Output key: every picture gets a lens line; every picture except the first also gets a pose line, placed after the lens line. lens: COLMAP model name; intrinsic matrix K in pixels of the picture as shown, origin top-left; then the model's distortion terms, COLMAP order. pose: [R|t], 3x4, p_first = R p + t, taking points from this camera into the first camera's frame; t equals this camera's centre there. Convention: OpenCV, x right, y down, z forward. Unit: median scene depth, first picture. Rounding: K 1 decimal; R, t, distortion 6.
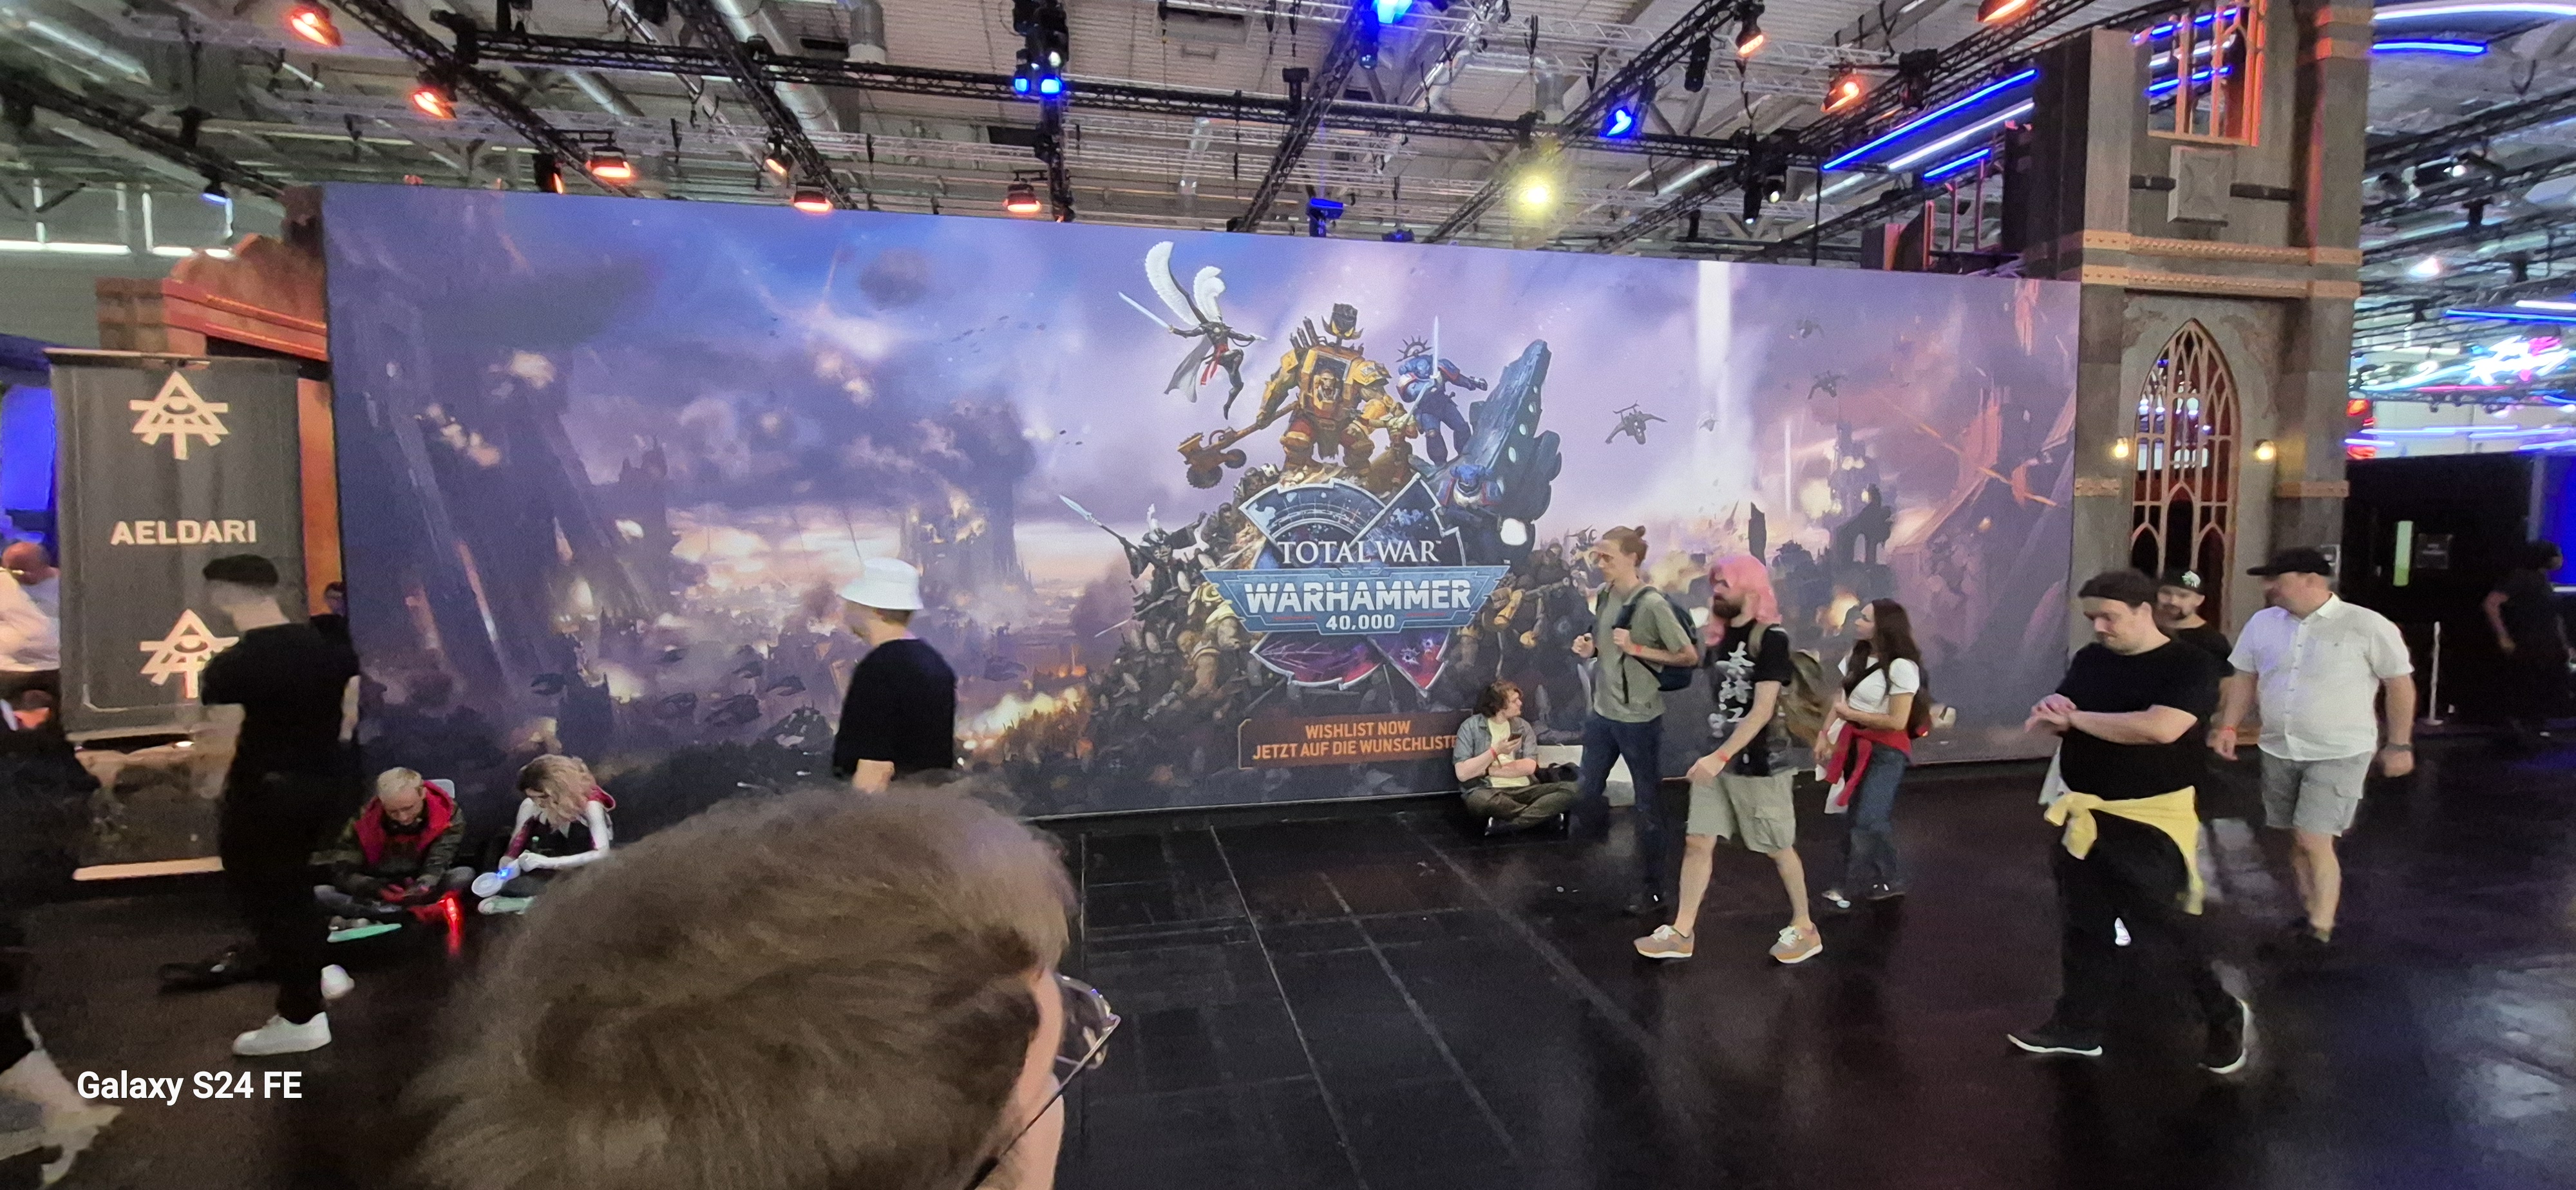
lens RADIAL K [[1017.4, 0, 1289.6], [0, 1017.4, 592.5], [0, 0, 1]] dist [0.000862, -0.000098]
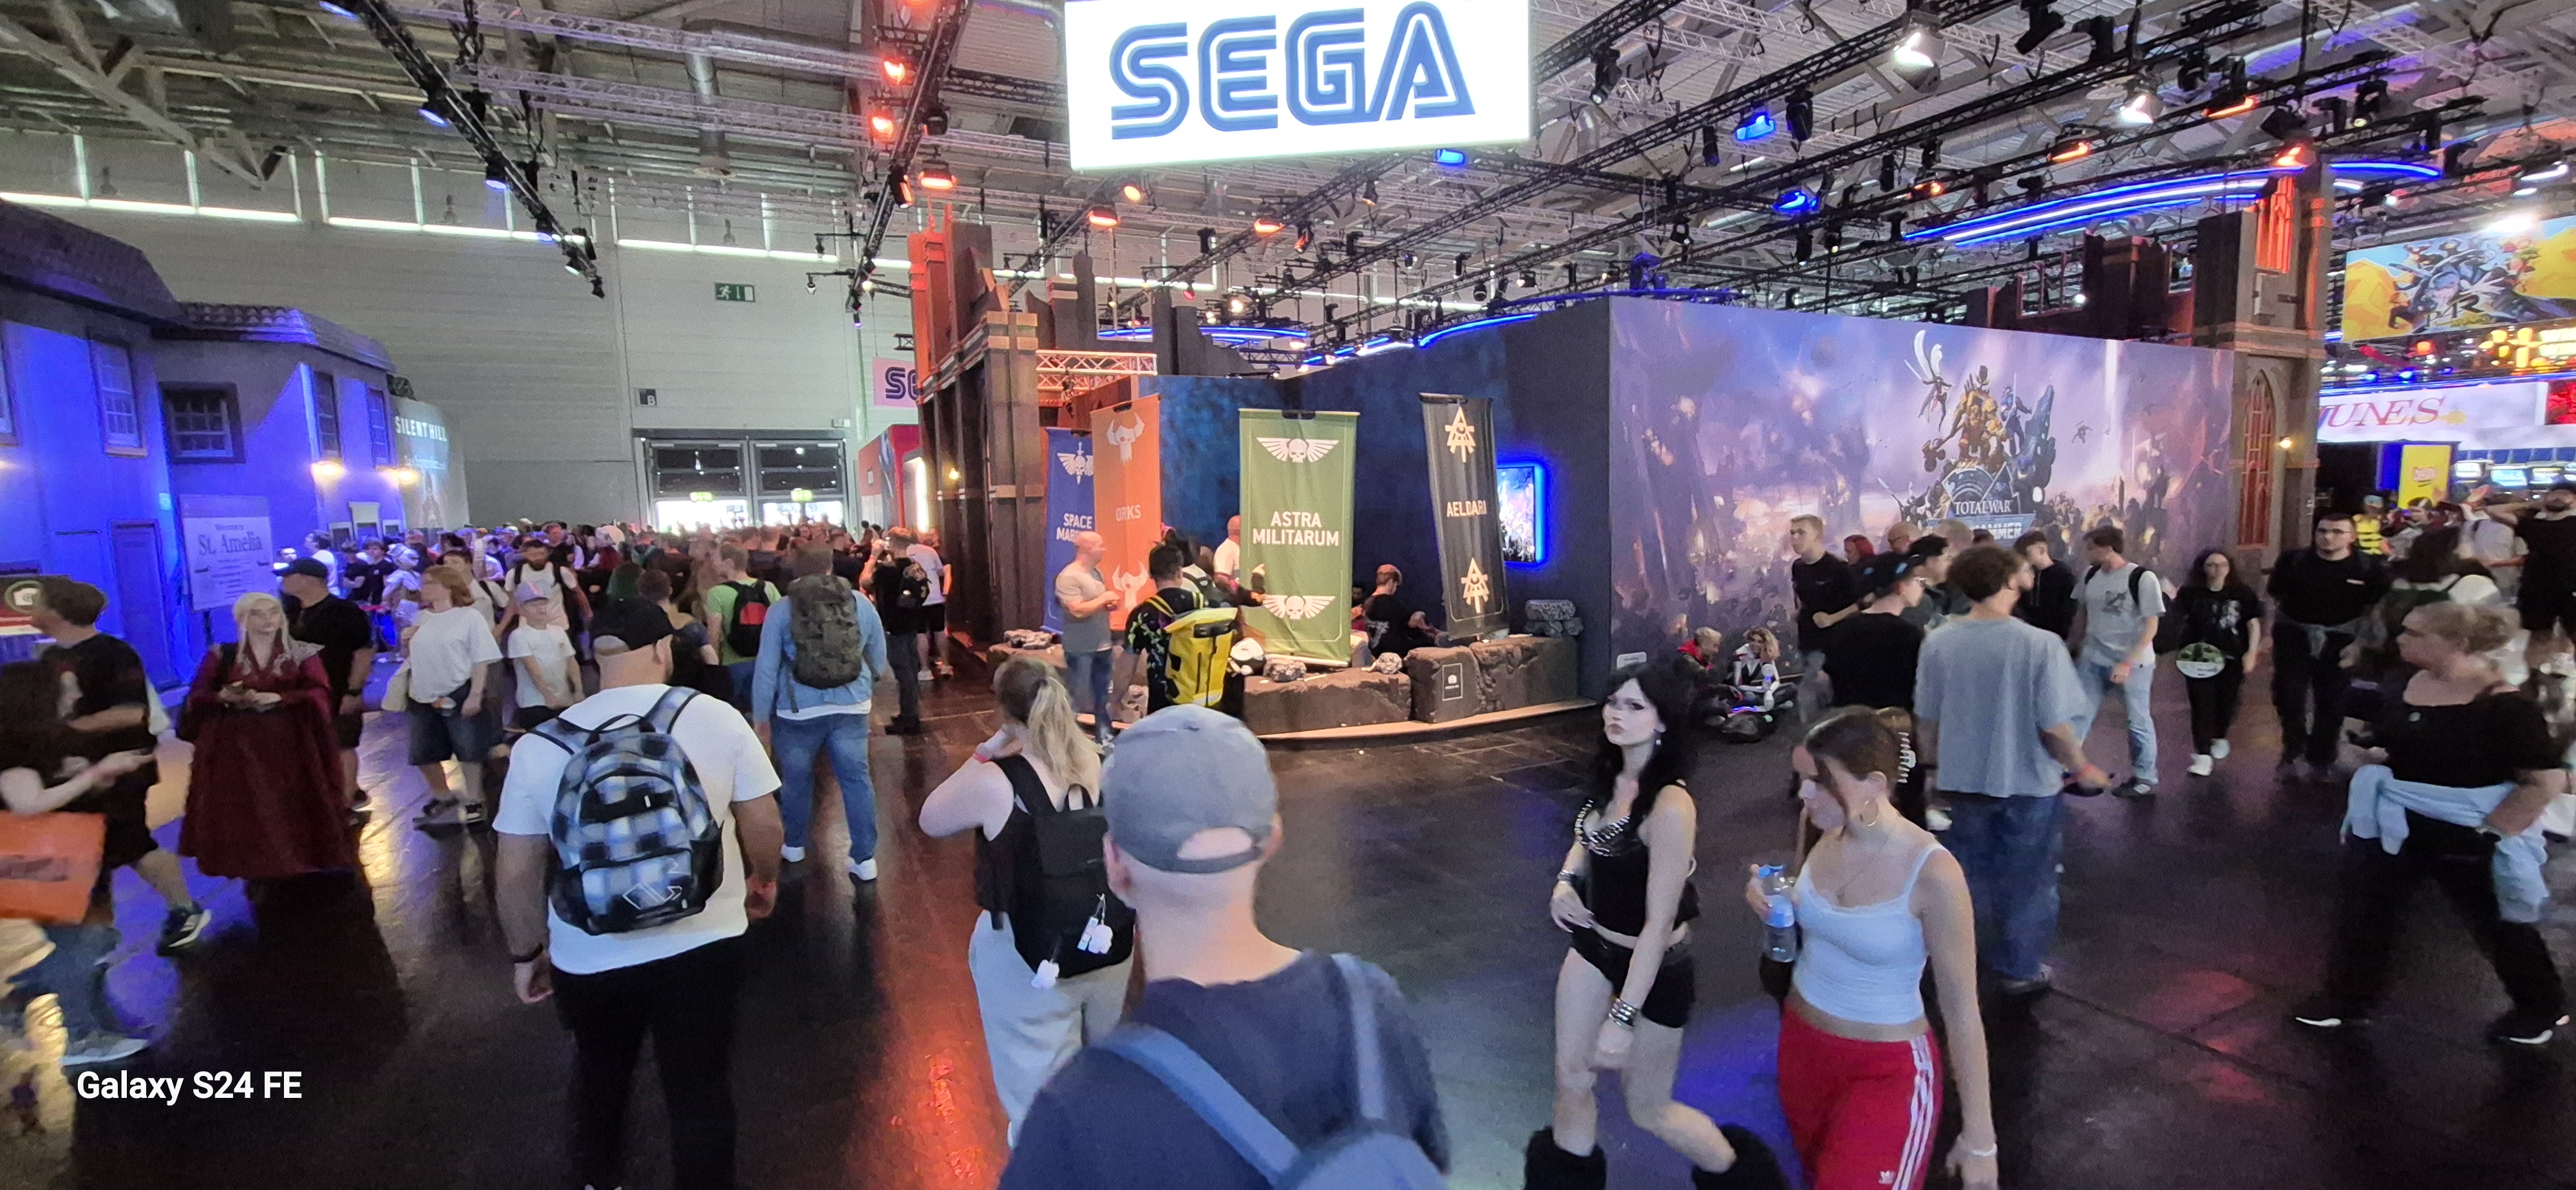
lens RADIAL K [[1017.4, 0, 1287.6], [0, 1017.4, 586.1], [0, 0, 1]] dist [0.000862, -0.000098]
pose [[0.969323, -0.038560, 0.242749, -1.581840], [0.032221, 0.999029, 0.030032, 0.004651], [-0.243671, -0.021289, 0.969624, -0.424866]]
